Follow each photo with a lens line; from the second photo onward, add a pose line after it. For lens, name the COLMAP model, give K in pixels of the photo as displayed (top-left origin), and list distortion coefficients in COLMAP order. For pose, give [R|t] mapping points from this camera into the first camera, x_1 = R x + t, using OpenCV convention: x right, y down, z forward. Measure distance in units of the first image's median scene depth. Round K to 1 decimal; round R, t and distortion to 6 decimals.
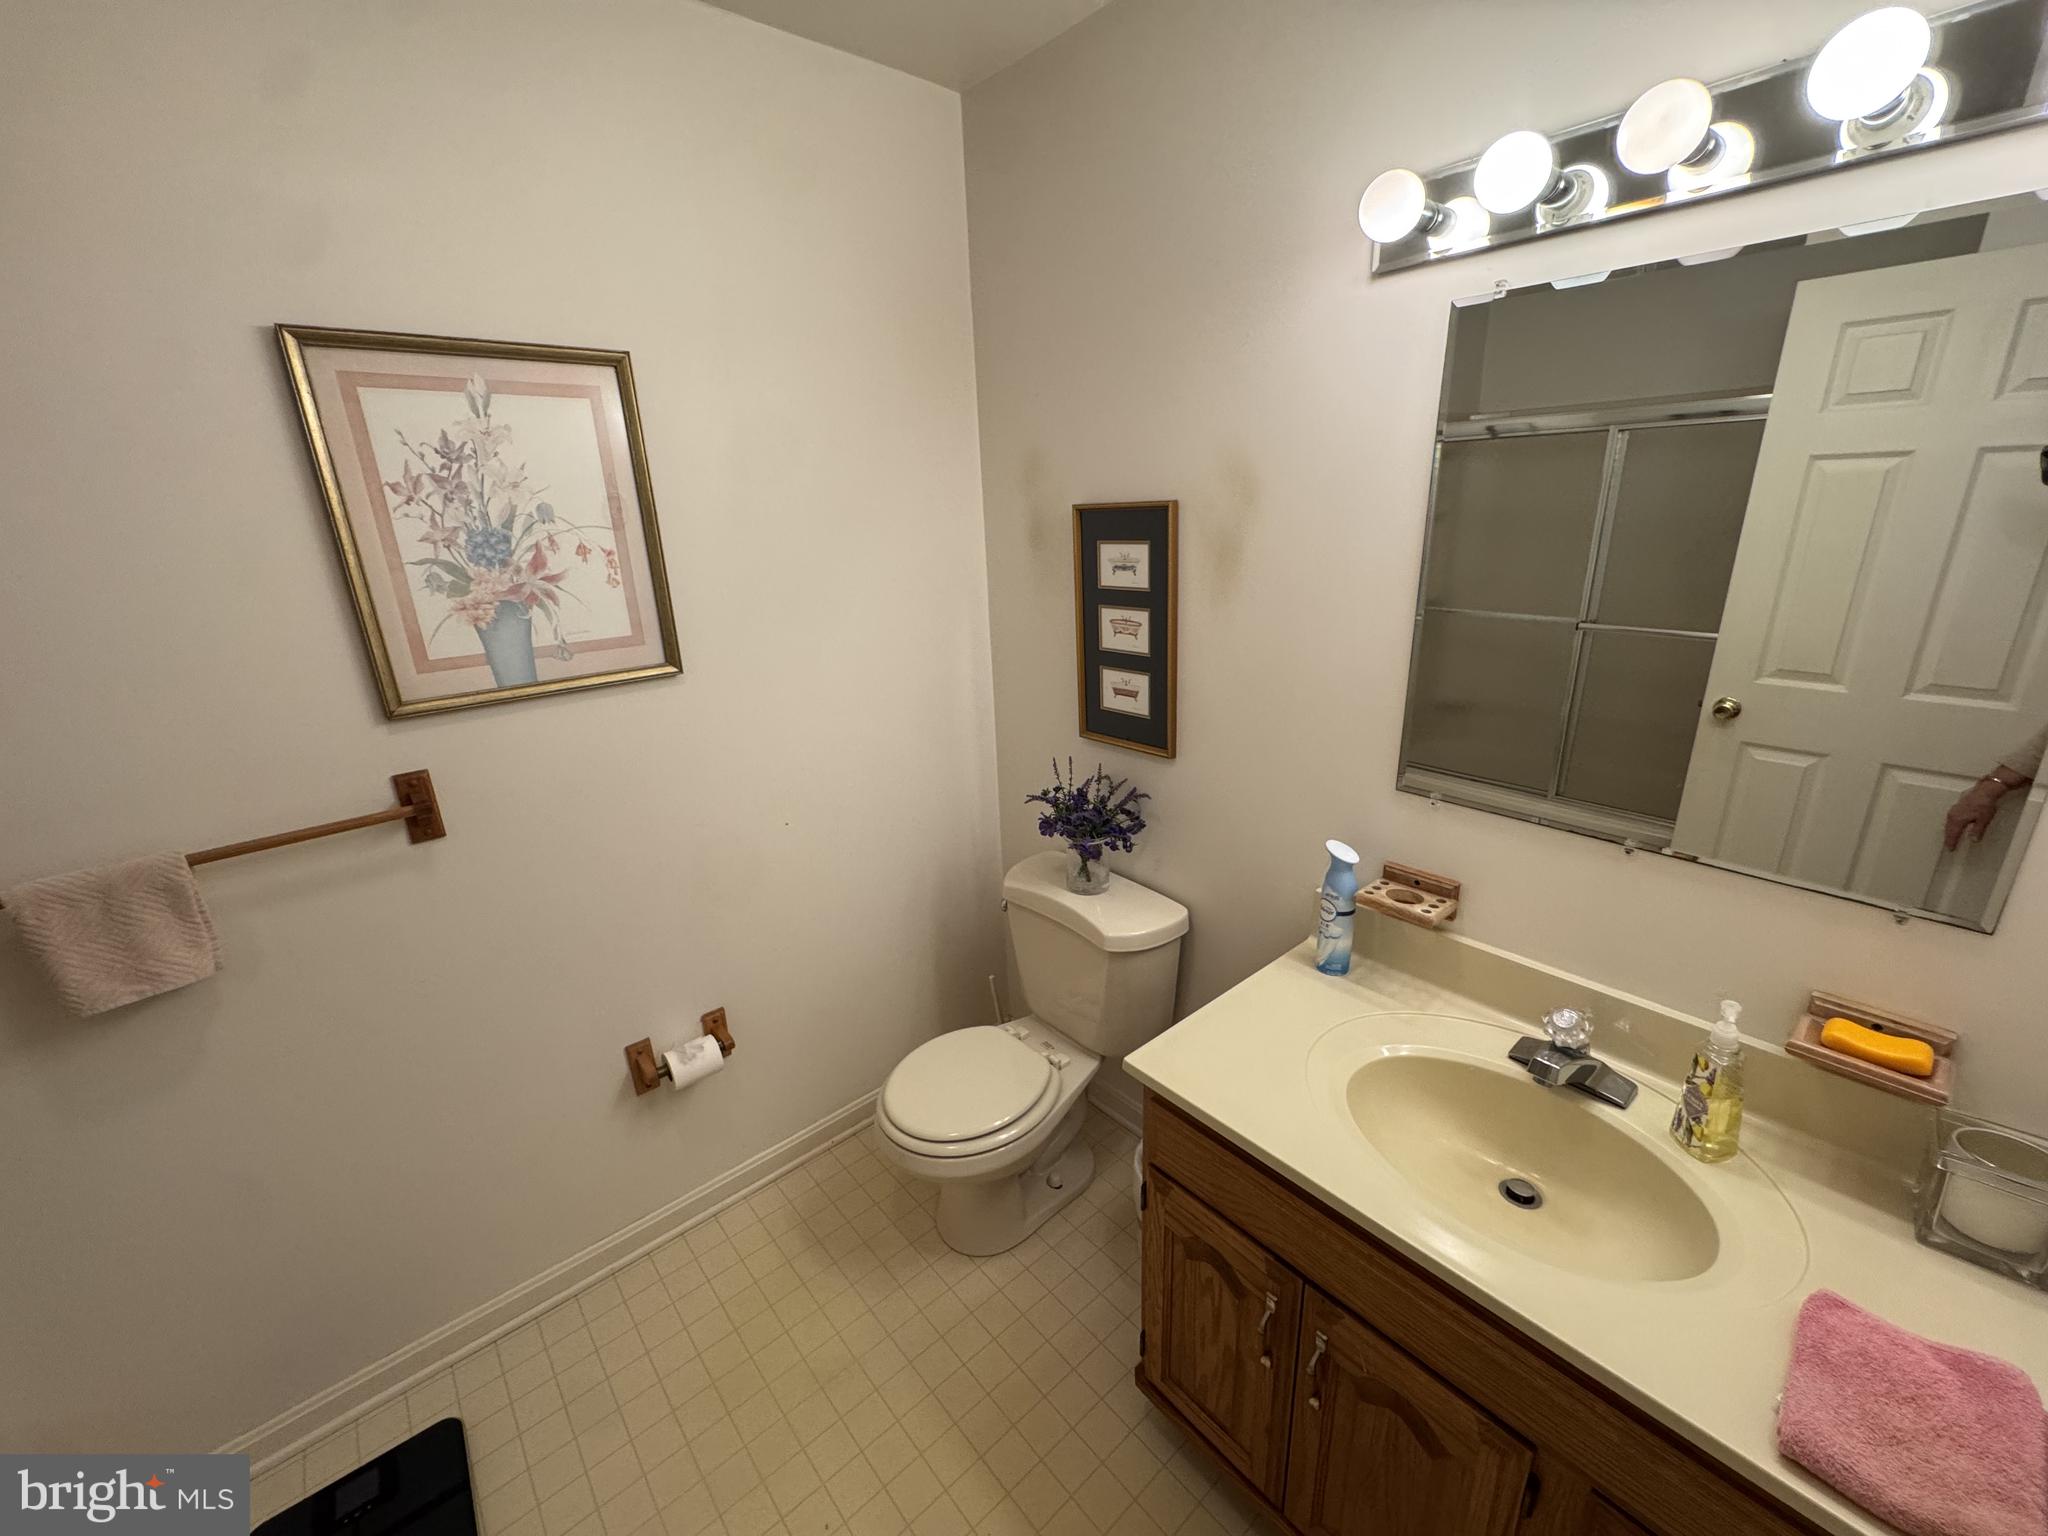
lens RADIAL K [[816.6, 0, 1024.0], [0, 816.6, 768.0], [0, 0, 1]] dist [-0.006319, 0.000400]
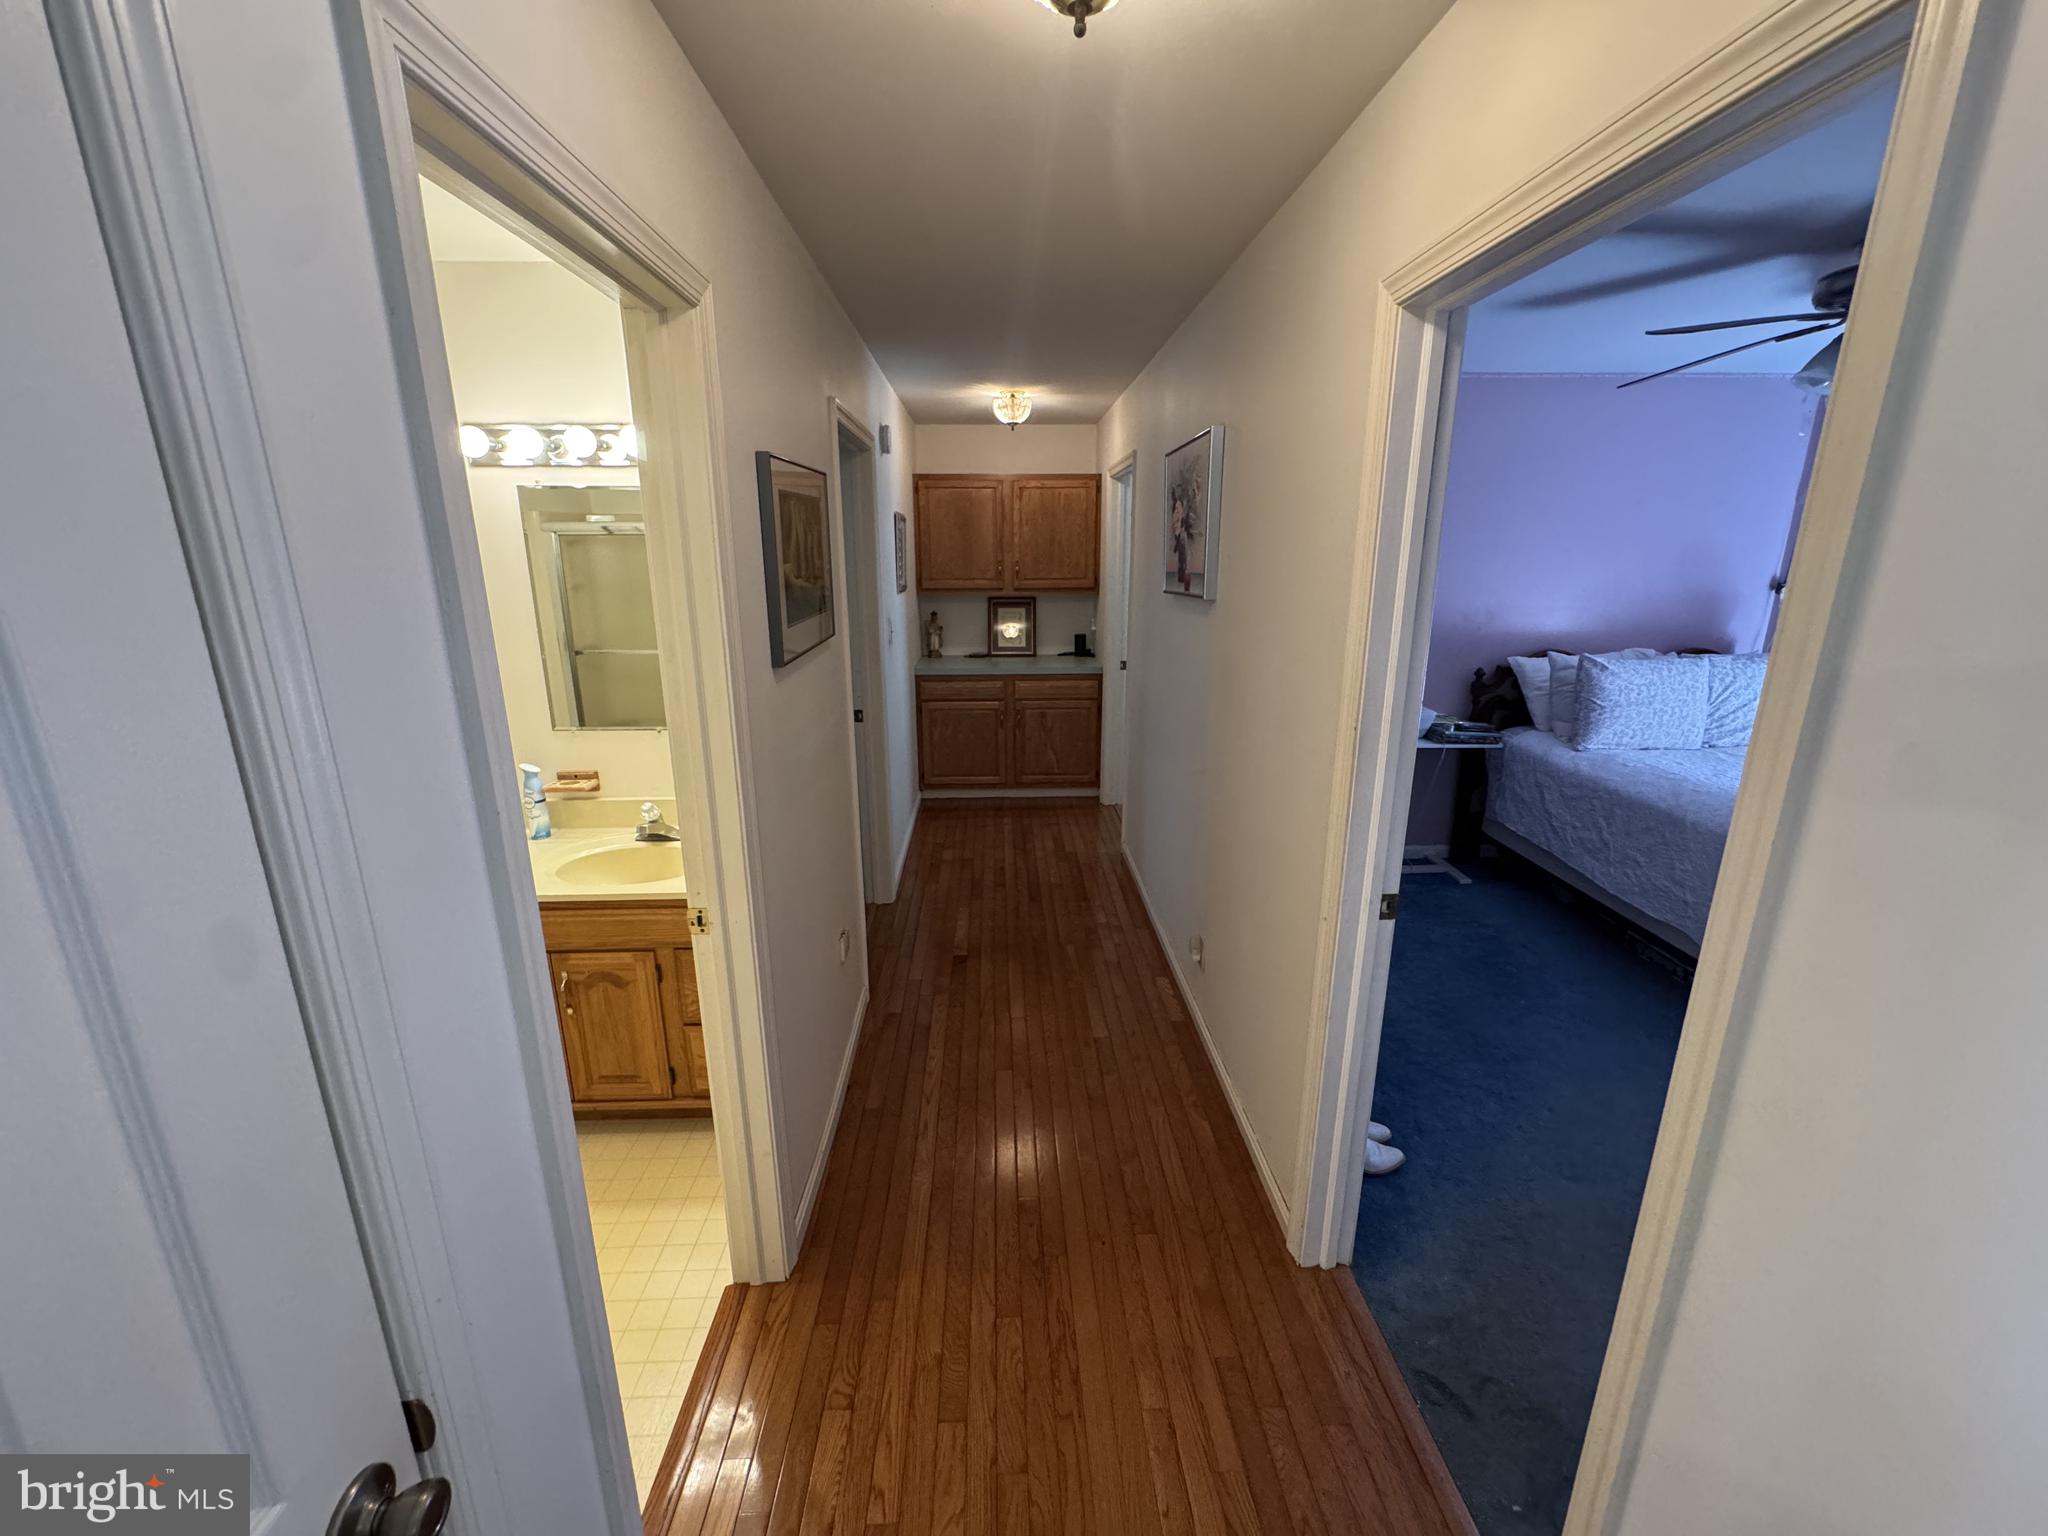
lens RADIAL K [[816.6, 0, 1024.0], [0, 816.6, 768.0], [0, 0, 1]] dist [-0.006319, 0.000400]
pose [[0.622894, -0.161001, 0.765560, -0.330217], [0.224492, 0.974222, 0.022227, 0.322247], [-0.749404, 0.158017, 0.642981, -1.043695]]
